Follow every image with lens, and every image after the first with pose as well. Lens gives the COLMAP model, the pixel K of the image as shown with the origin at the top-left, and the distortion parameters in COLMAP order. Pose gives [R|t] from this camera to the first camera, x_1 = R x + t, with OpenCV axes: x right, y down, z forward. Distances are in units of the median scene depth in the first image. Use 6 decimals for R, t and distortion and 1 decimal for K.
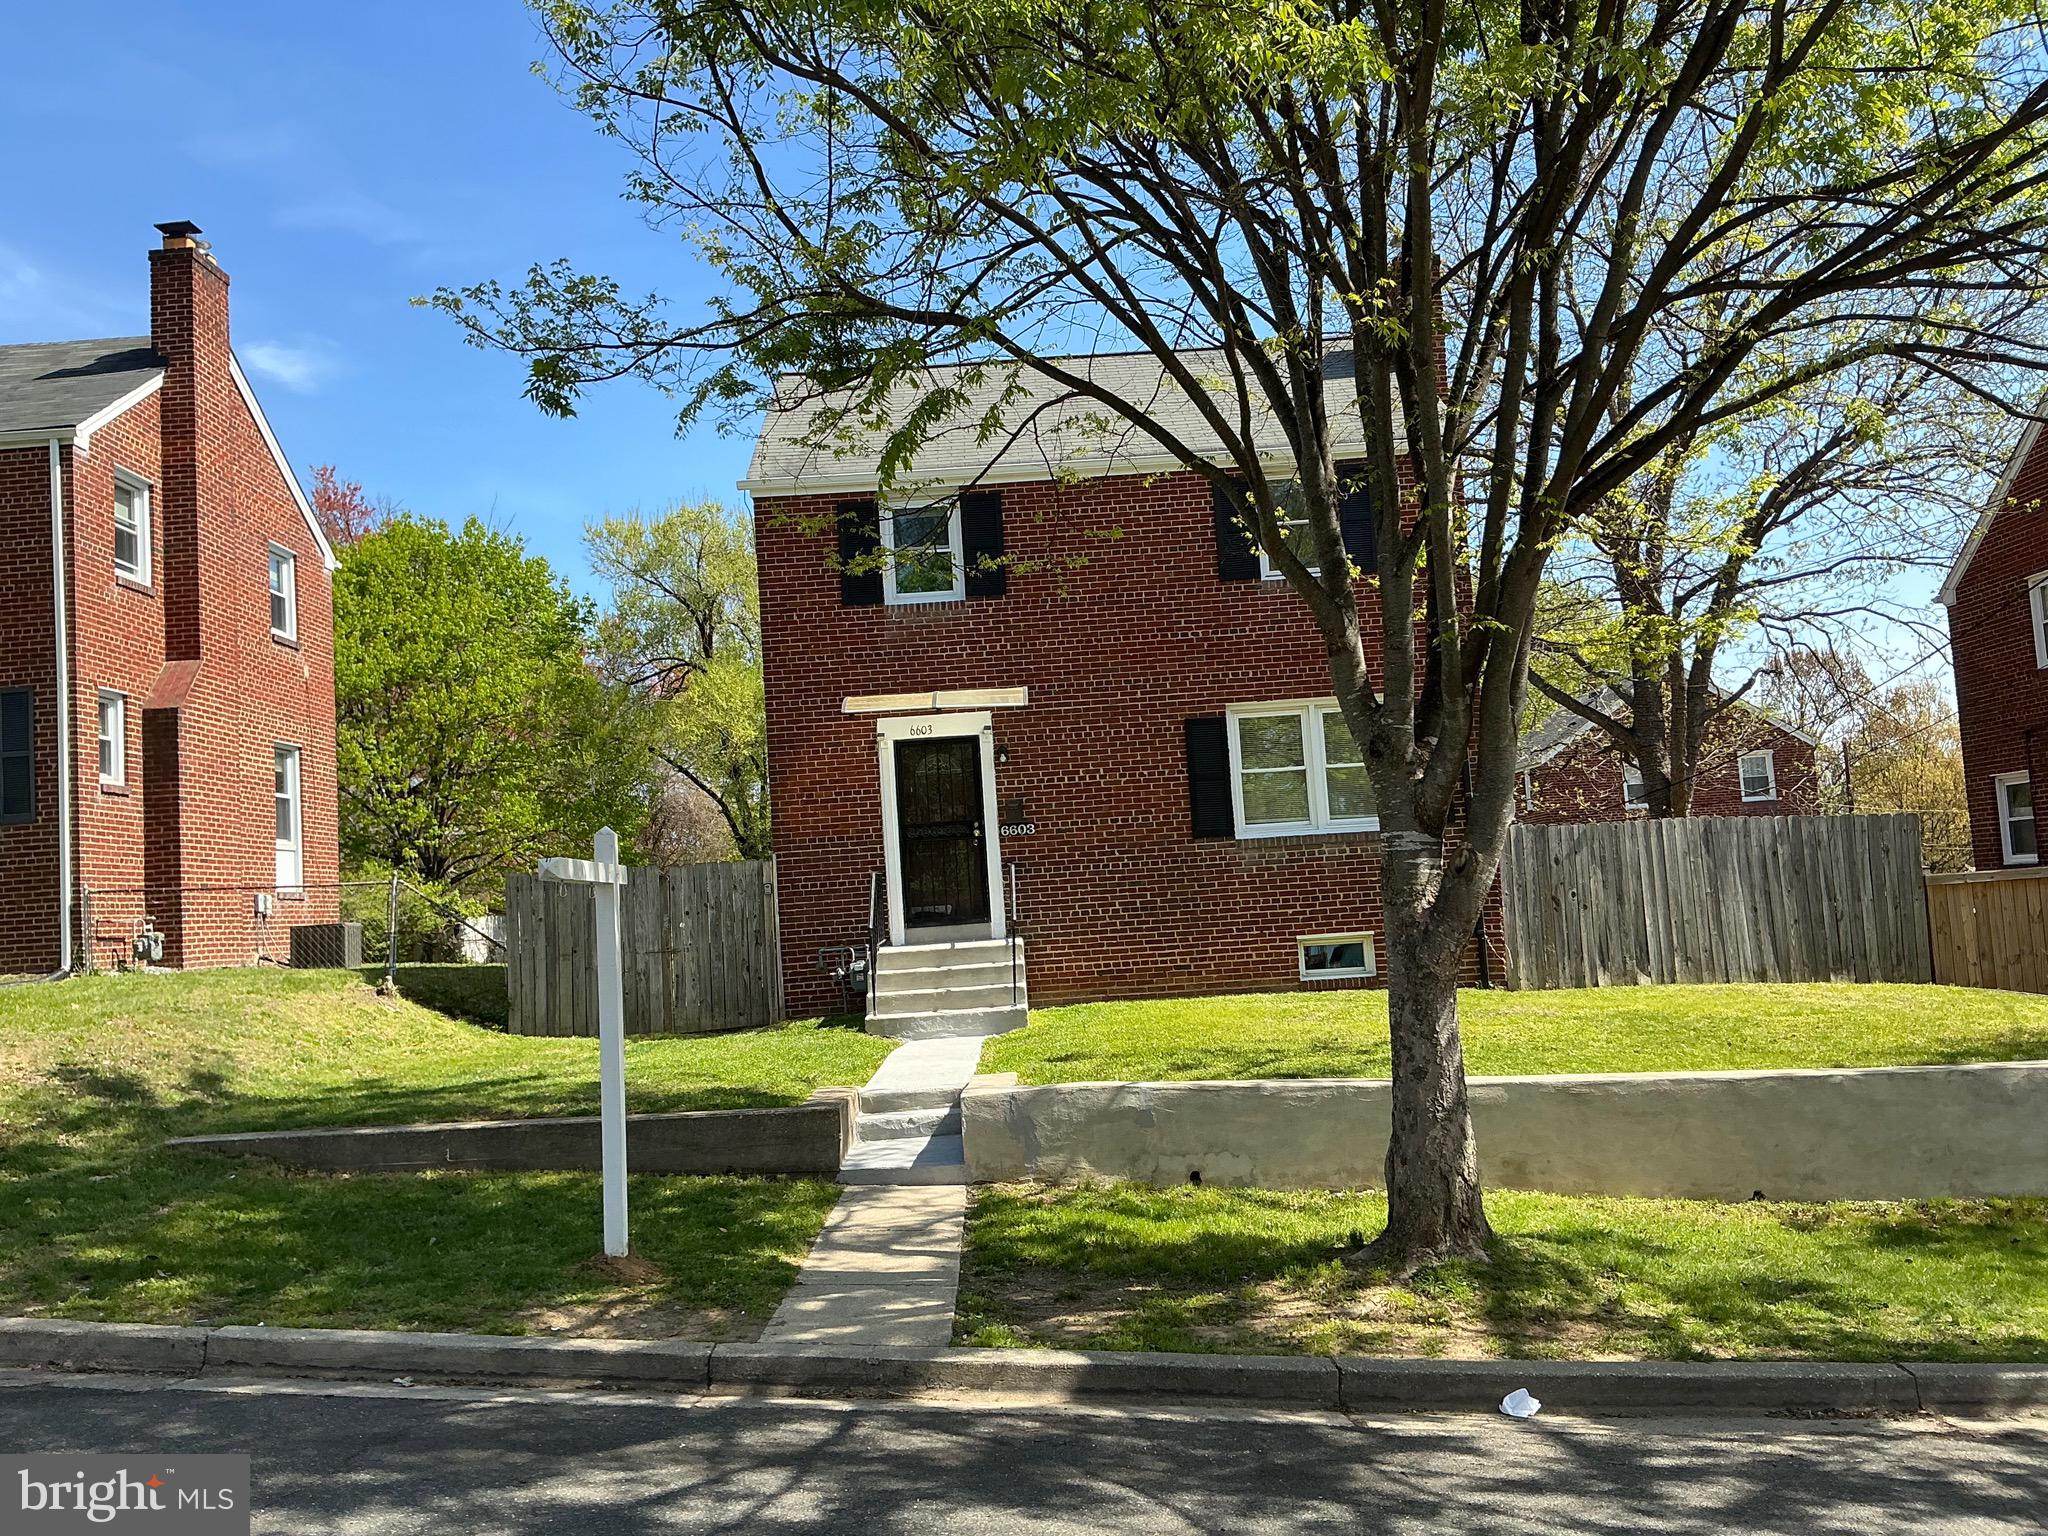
lens RADIAL K [[1694.8, 0, 1020.6], [0, 1694.8, 764.1], [0, 0, 1]] dist [0.163443, -0.332403]
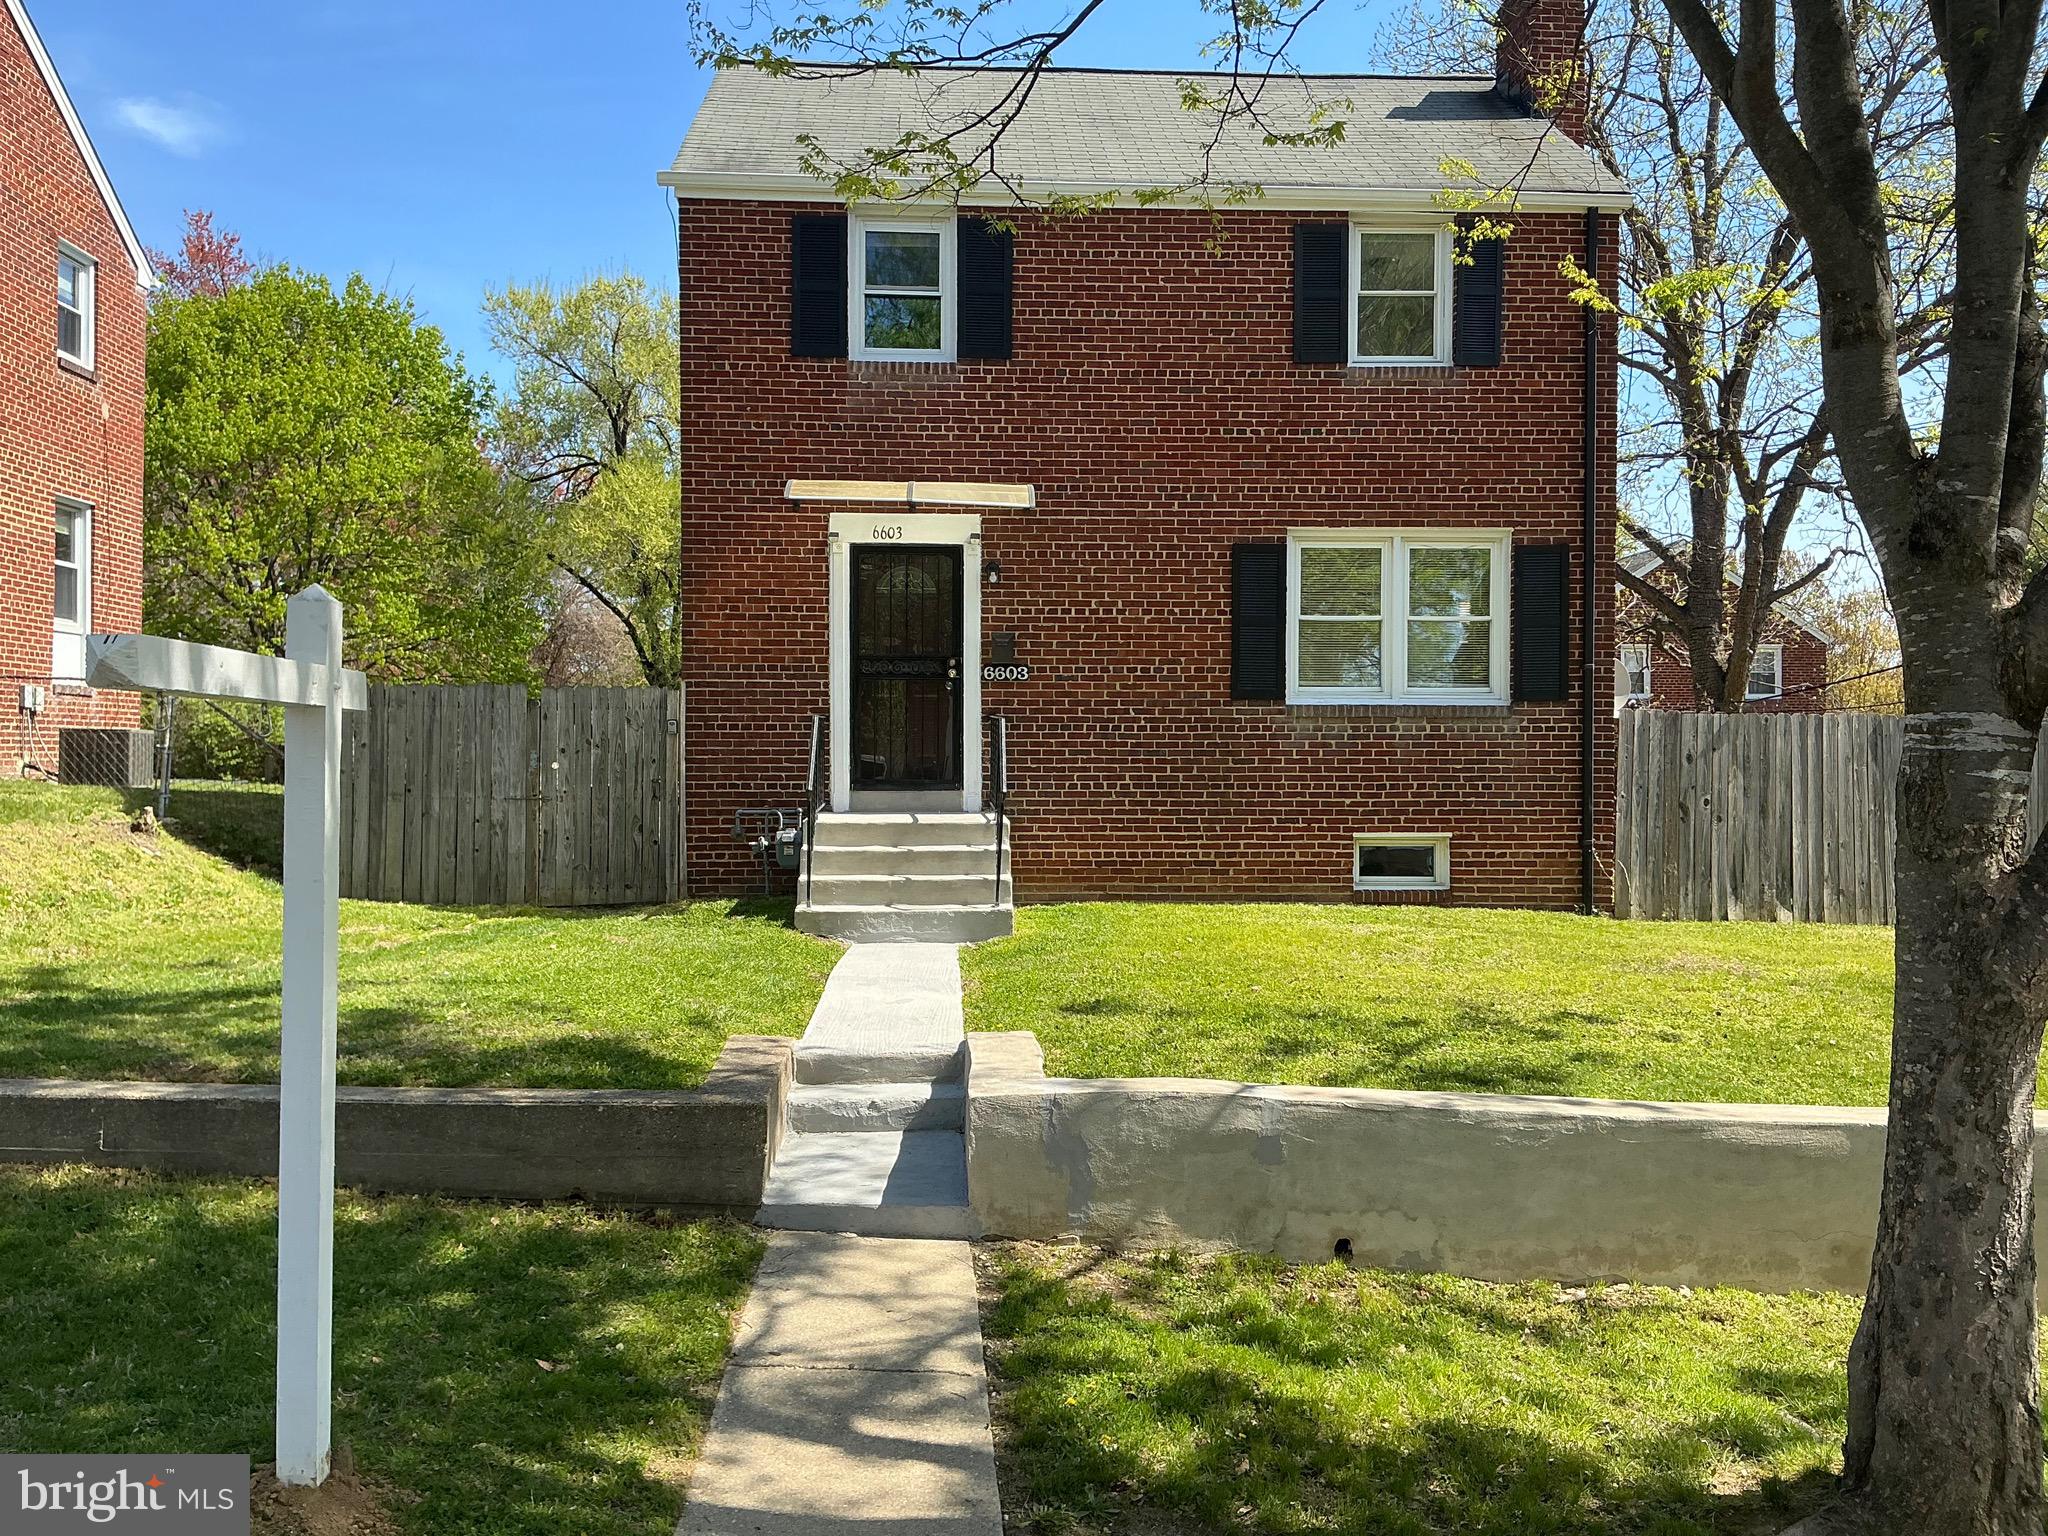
lens RADIAL K [[1694.8, 0, 1020.6], [0, 1694.8, 764.1], [0, 0, 1]] dist [0.163443, -0.332403]
pose [[0.996332, 0.067294, 0.052861, -0.032689], [-0.071620, 0.993825, 0.084744, 0.014280], [-0.046832, -0.088219, 0.995000, 0.233154]]
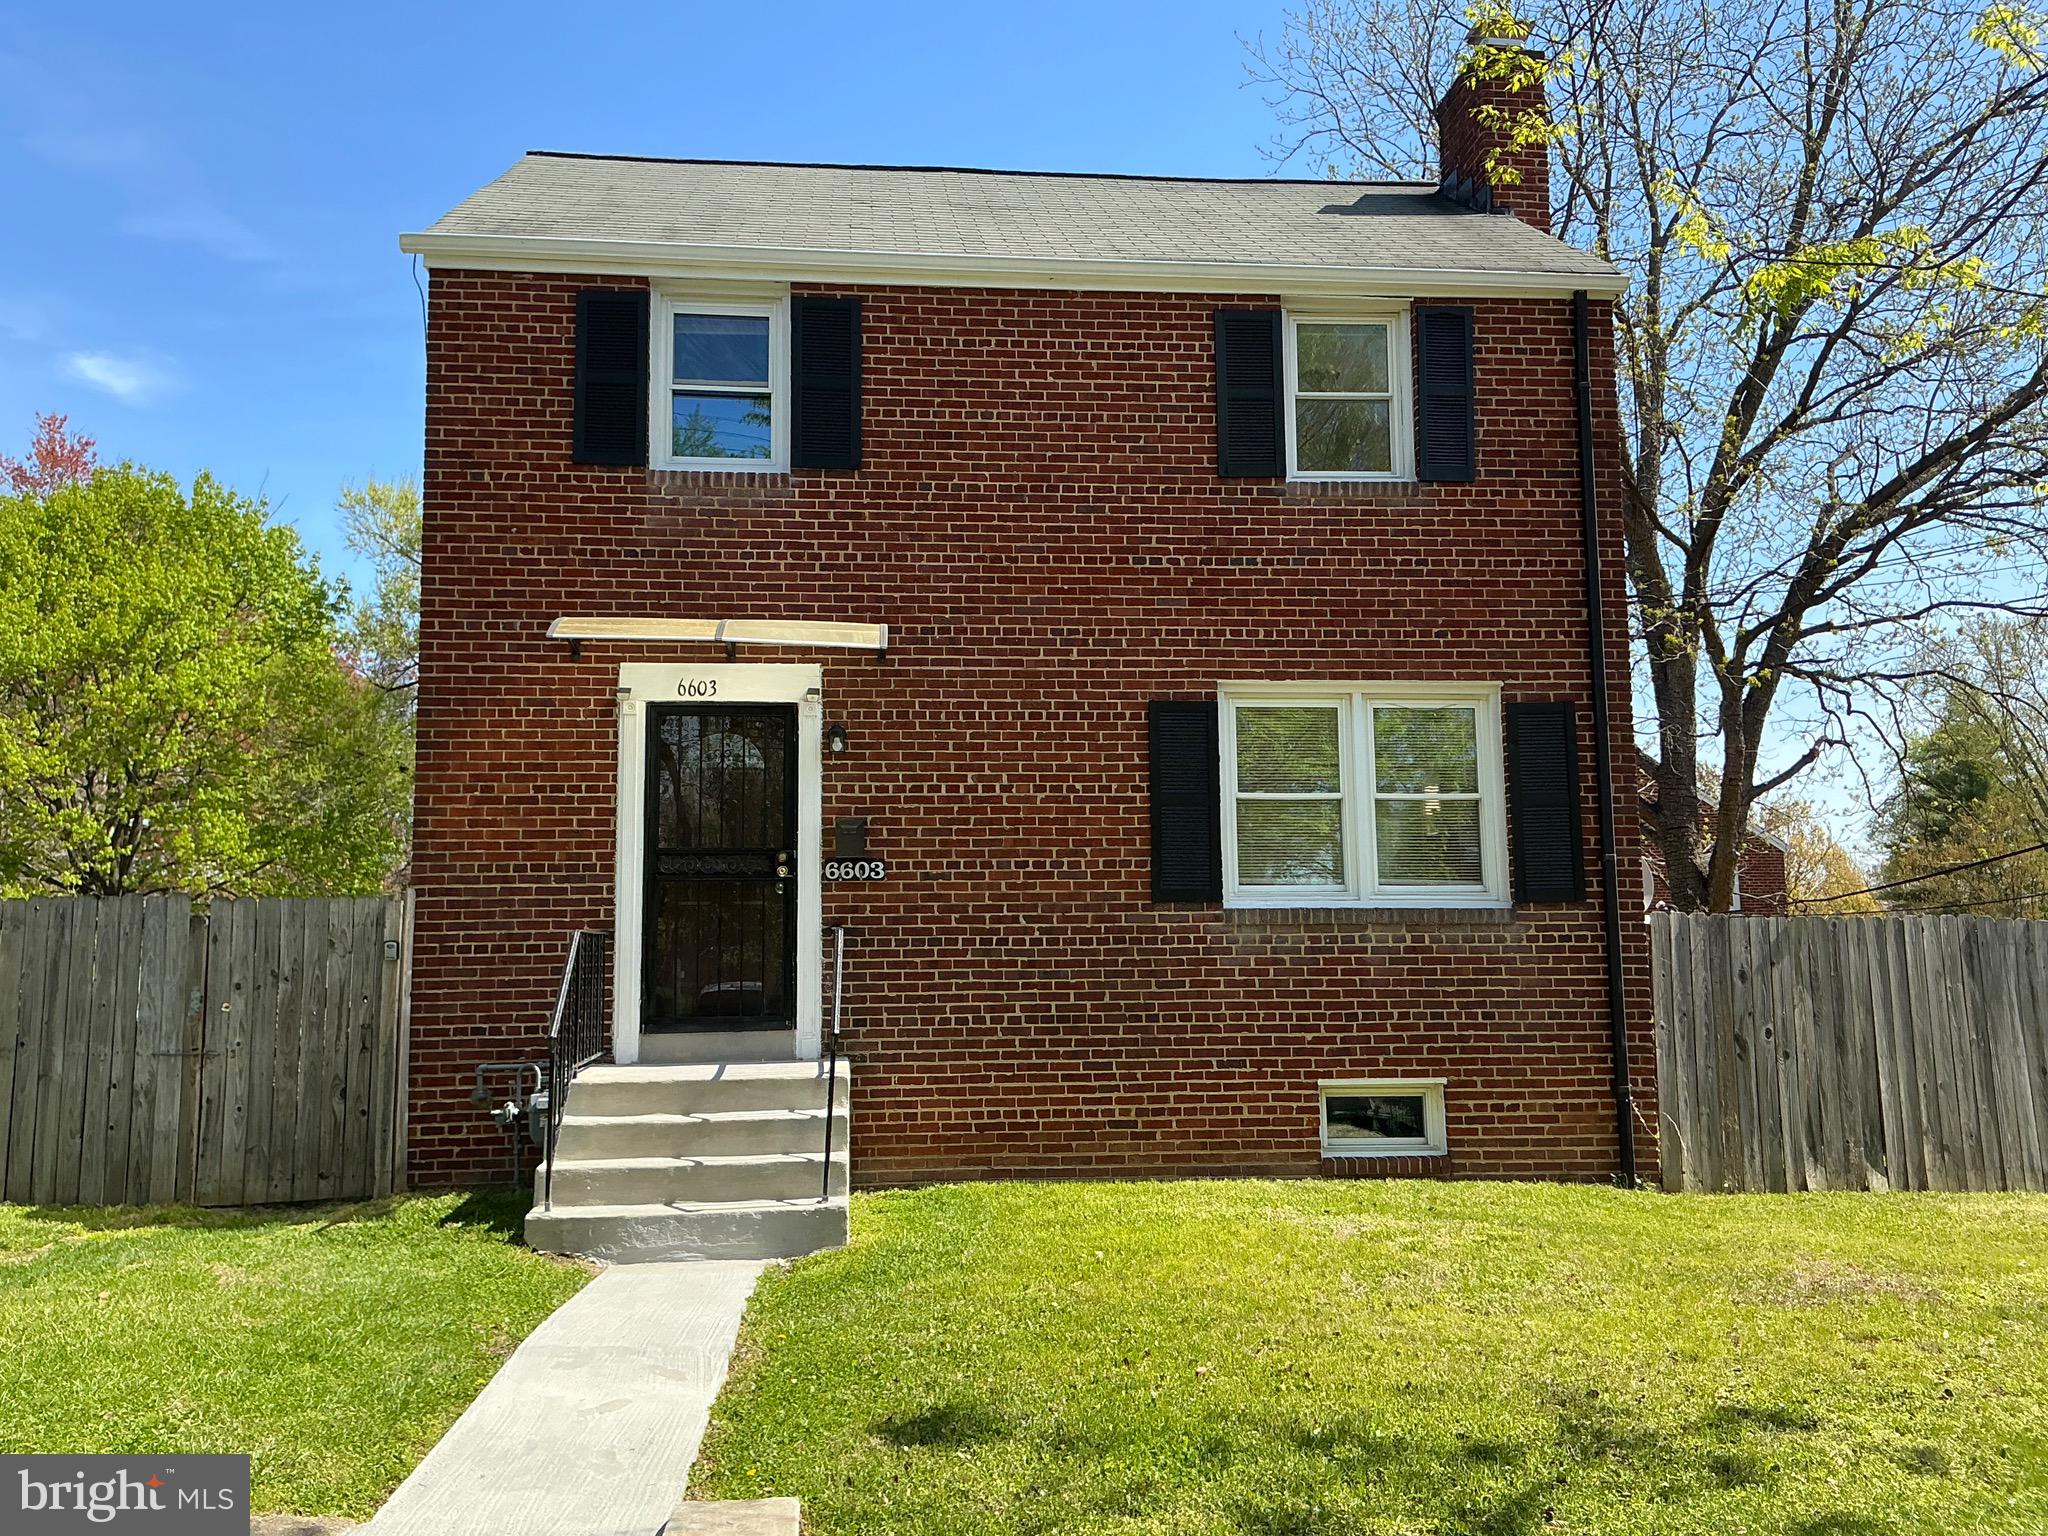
lens RADIAL K [[1694.8, 0, 1020.6], [0, 1694.8, 764.1], [0, 0, 1]] dist [0.163443, -0.332403]
pose [[0.993713, 0.065859, 0.090538, -0.000133], [-0.061654, 0.996919, -0.048490, 0.027267], [-0.093453, 0.042603, 0.994712, 0.417051]]
